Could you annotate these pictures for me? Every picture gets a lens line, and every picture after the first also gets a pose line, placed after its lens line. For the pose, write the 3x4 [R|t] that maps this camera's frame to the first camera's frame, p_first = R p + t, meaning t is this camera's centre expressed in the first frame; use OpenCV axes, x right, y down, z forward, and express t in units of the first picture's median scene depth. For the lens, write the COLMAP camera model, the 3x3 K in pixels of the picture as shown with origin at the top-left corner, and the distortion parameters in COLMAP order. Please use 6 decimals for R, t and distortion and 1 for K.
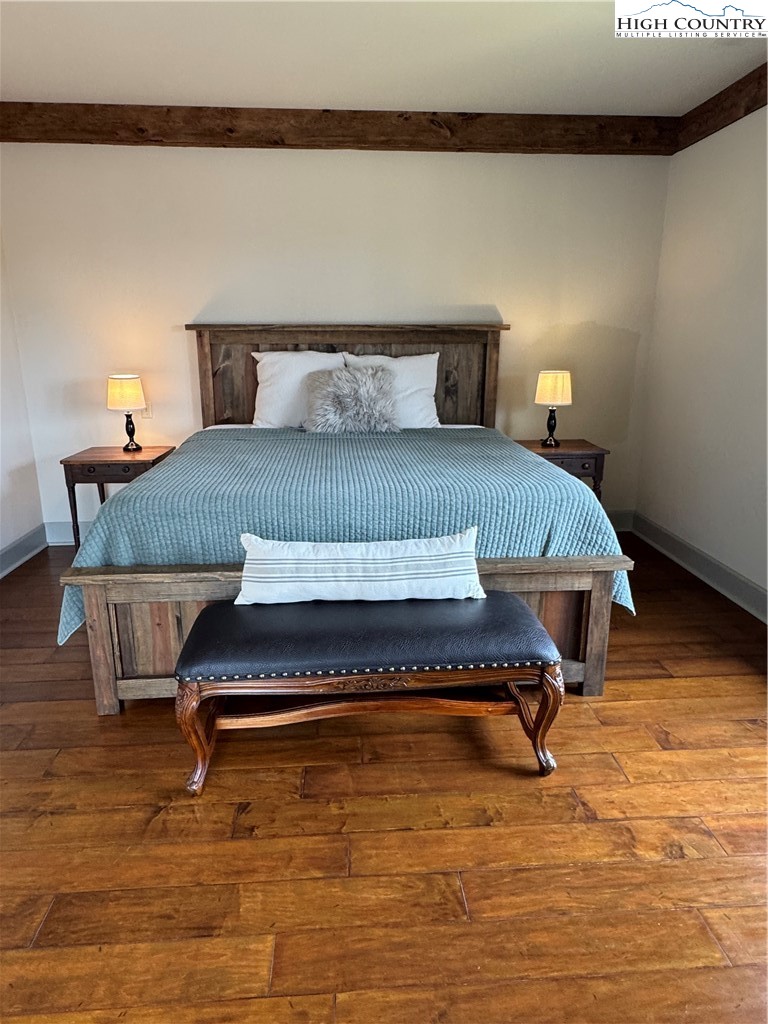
lens RADIAL K [[642.6, 0, 386.2], [0, 642.6, 508.9], [0, 0, 1]] dist [-0.003303, 0.000110]
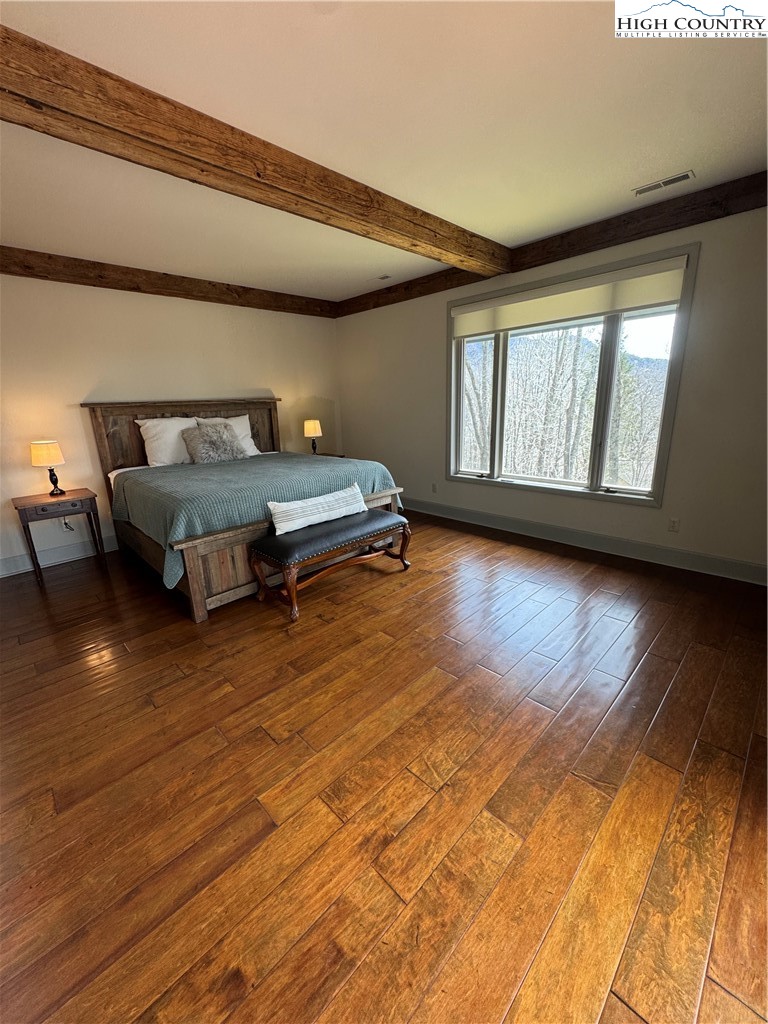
lens RADIAL K [[408.9, 0, 384.0], [0, 408.9, 512.0], [0, 0, 1]] dist [-0.004073, 0.000419]
pose [[0.758268, -0.197182, 0.621409, -0.707737], [0.202339, 0.977274, 0.063201, 0.057251], [-0.619749, 0.077812, 0.780933, -0.220511]]
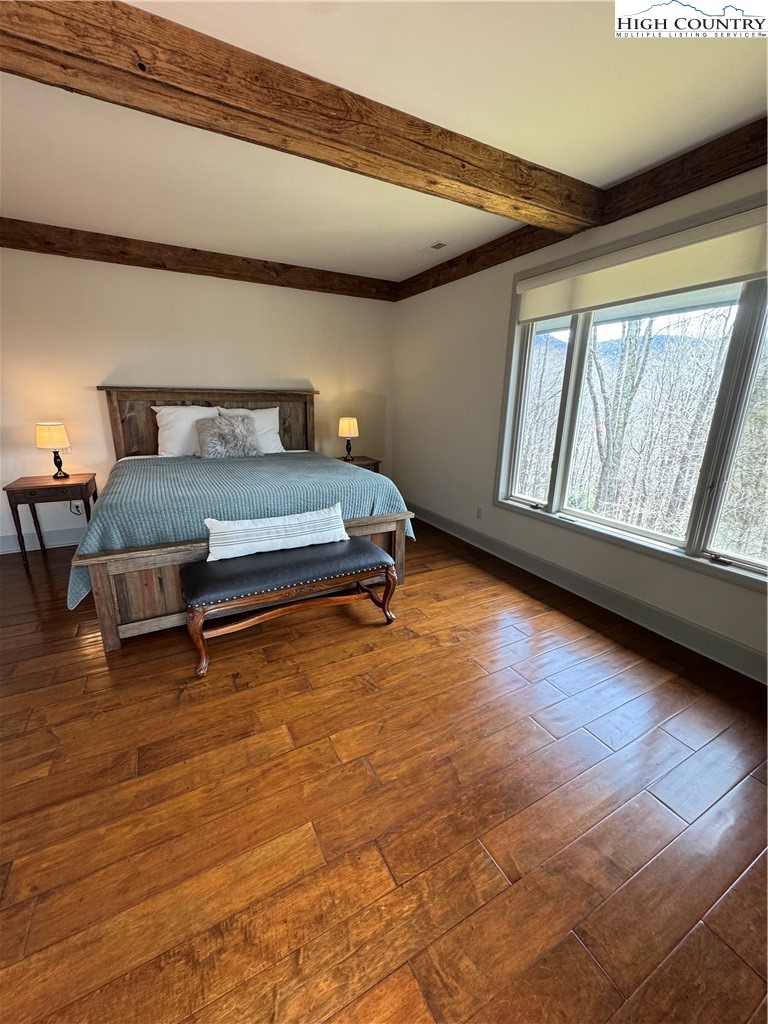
lens RADIAL K [[408.9, 0, 384.0], [0, 408.9, 512.0], [0, 0, 1]] dist [-0.004073, 0.000419]
pose [[0.910701, -0.097635, 0.401362, -0.211287], [0.091627, 0.995206, 0.034189, 0.025740], [-0.402776, 0.005639, 0.915281, -0.126340]]
